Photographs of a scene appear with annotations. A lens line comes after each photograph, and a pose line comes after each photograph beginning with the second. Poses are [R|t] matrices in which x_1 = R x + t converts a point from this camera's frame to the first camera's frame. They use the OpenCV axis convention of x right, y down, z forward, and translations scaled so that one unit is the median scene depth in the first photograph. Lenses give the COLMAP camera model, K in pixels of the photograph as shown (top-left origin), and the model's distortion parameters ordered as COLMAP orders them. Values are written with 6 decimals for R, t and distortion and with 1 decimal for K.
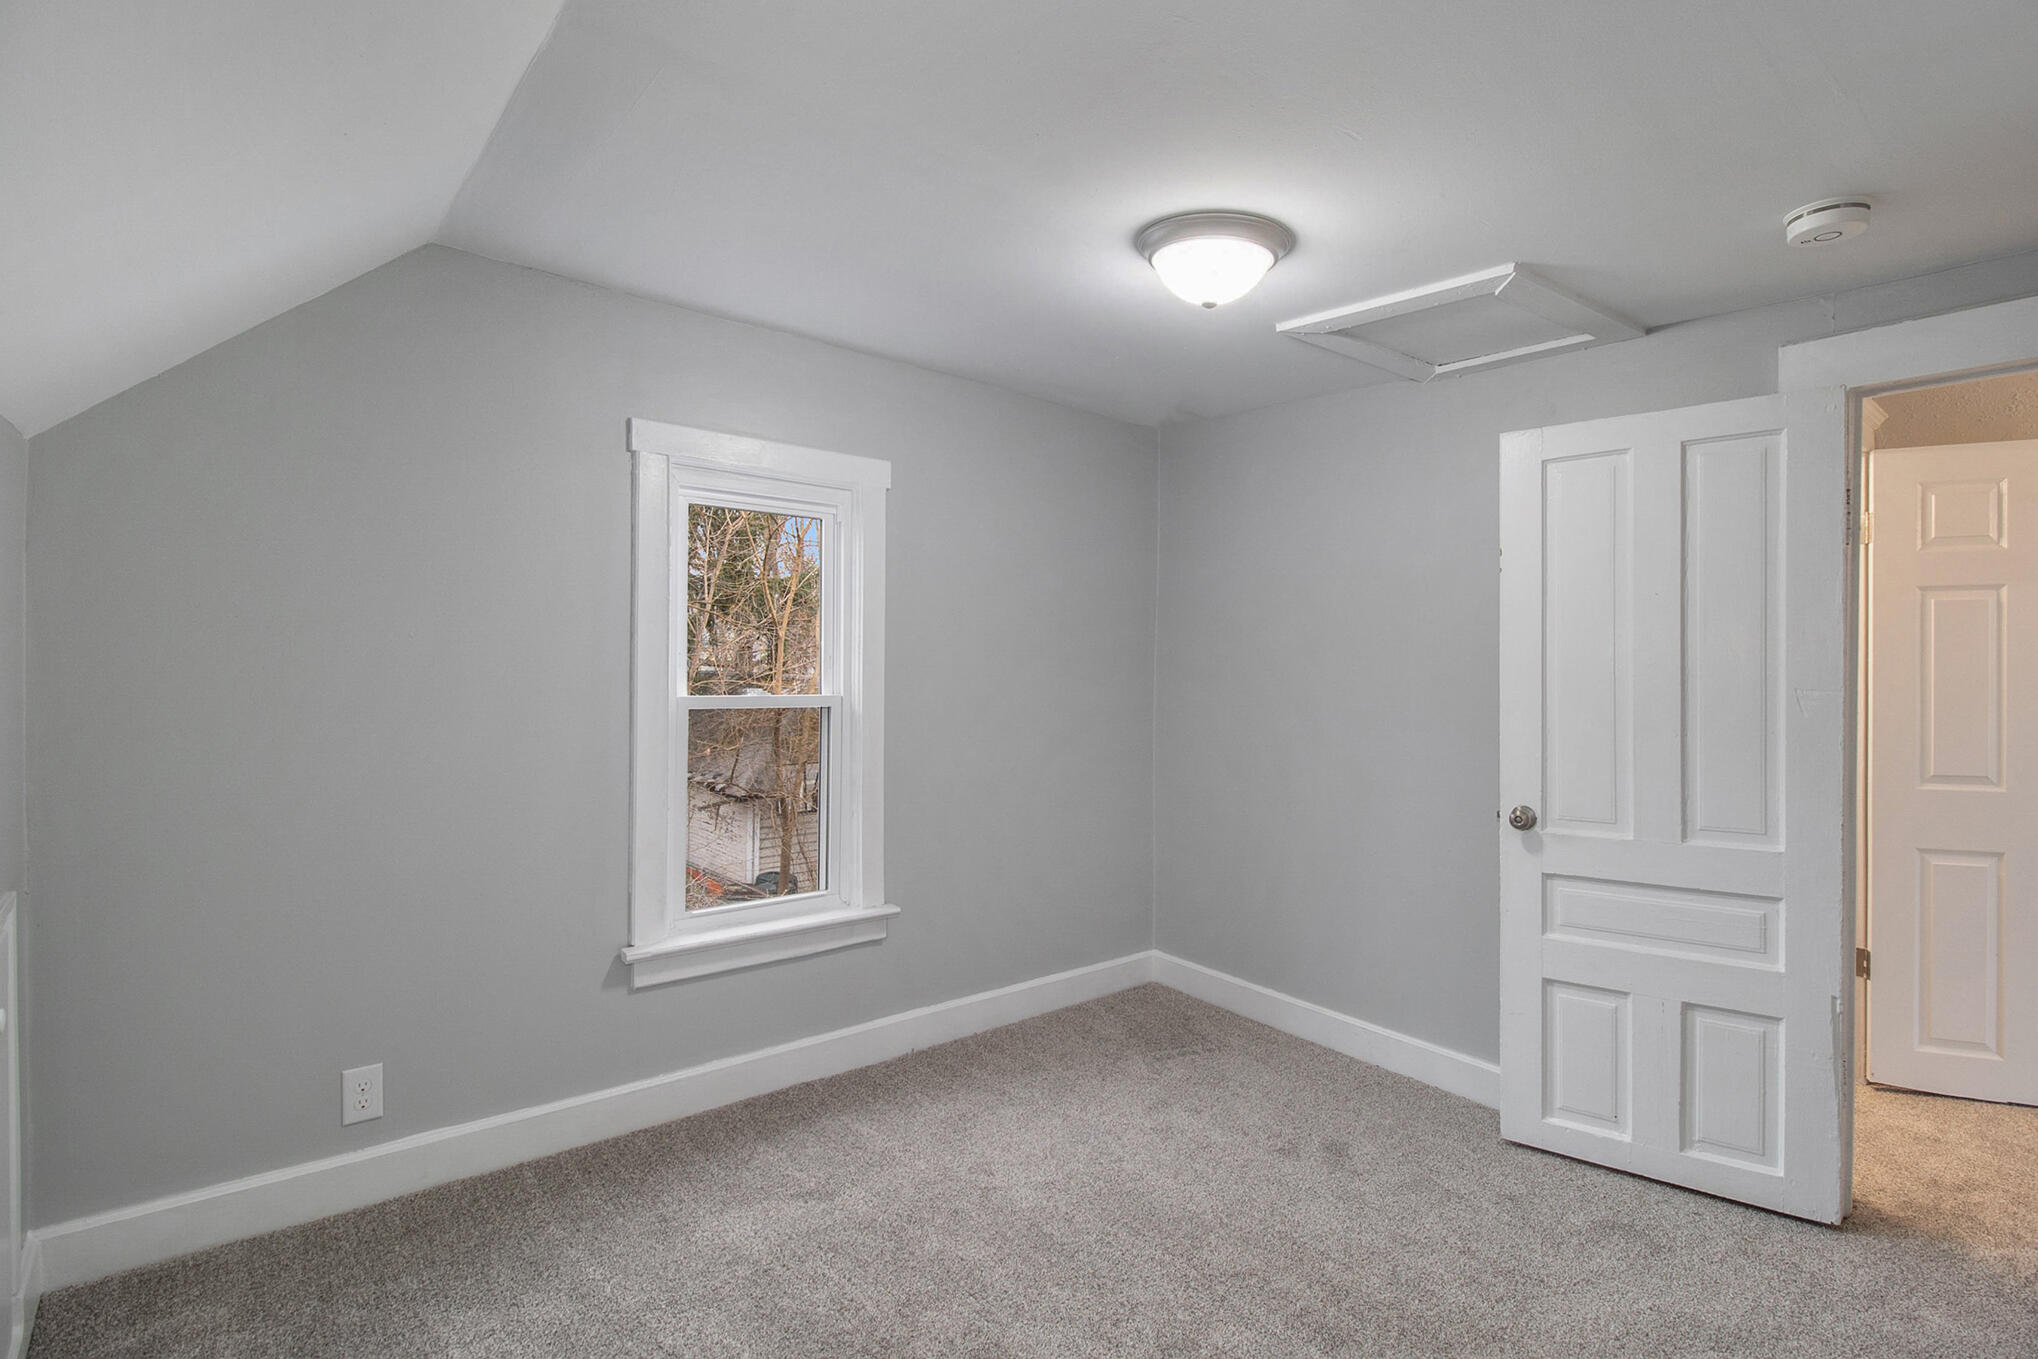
lens RADIAL K [[975.0, 0, 1006.6], [0, 975.0, 647.7], [0, 0, 1]] dist [-0.003527, -0.001282]
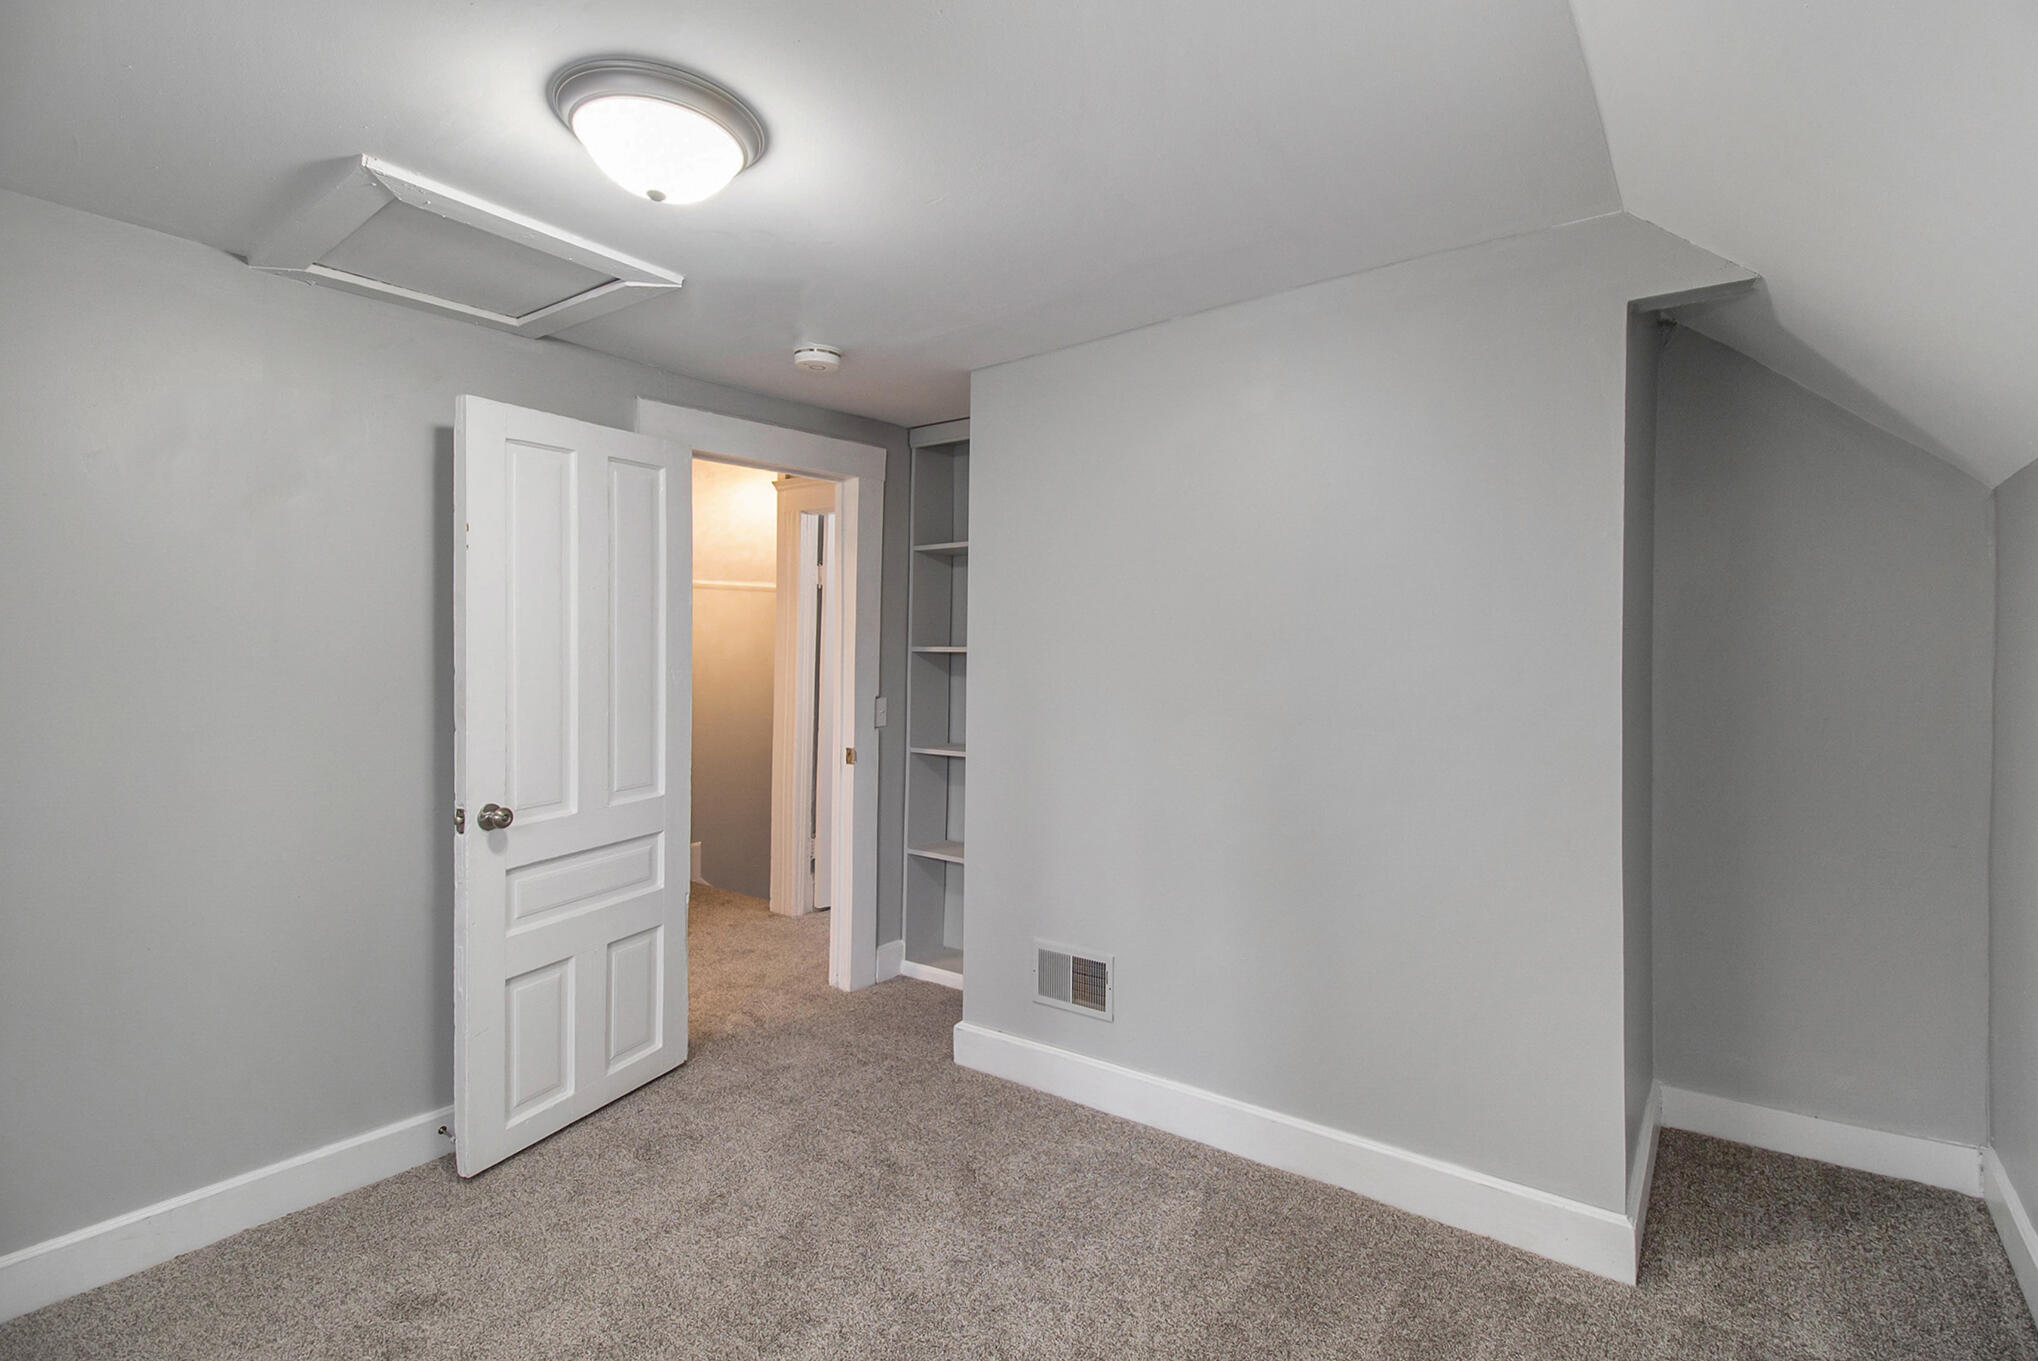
lens RADIAL K [[977.7, 0, 1060.9], [0, 977.7, 655.2], [0, 0, 1]] dist [0.000017, -0.000020]
pose [[-0.257362, -0.010793, 0.966255, -0.531901], [-0.004048, 0.999941, 0.010092, 0.008437], [-0.966307, -0.001314, -0.257390, 0.744260]]
